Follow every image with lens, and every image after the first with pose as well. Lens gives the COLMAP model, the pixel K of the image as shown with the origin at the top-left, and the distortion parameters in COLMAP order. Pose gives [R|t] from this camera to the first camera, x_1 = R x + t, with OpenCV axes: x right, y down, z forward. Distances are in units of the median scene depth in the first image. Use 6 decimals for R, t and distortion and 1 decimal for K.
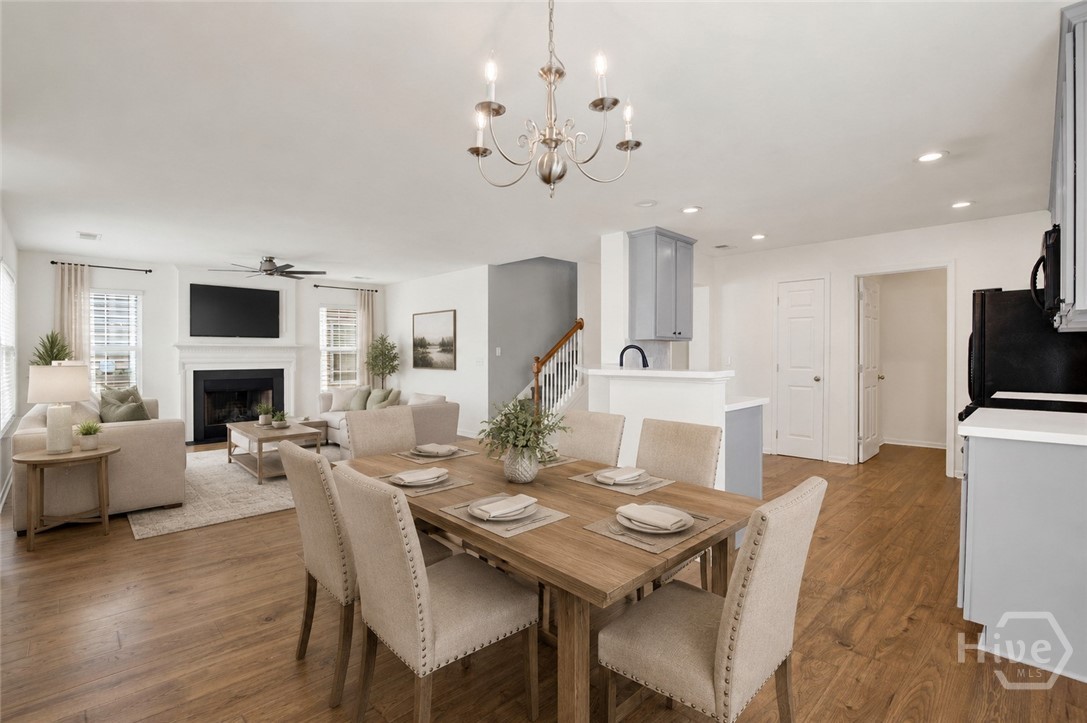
lens RADIAL K [[508.3, 0, 549.9], [0, 508.3, 359.0], [0, 0, 1]] dist [-0.021263, 0.001067]
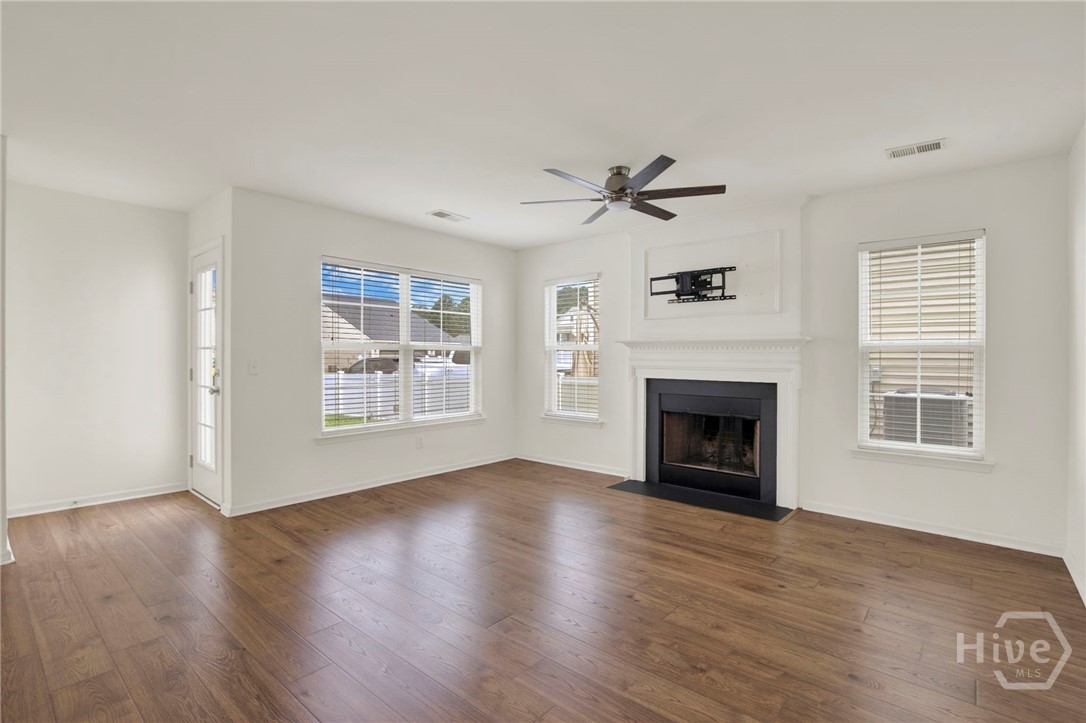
lens RADIAL K [[513.2, 0, 544.5], [0, 513.2, 366.5], [0, 0, 1]] dist [-0.012979, 0.000468]
pose [[0.081858, 0.027182, -0.996273, -0.028965], [-0.011796, 0.999584, 0.026303, -0.009501], [0.996574, 0.009599, 0.082145, 0.799571]]
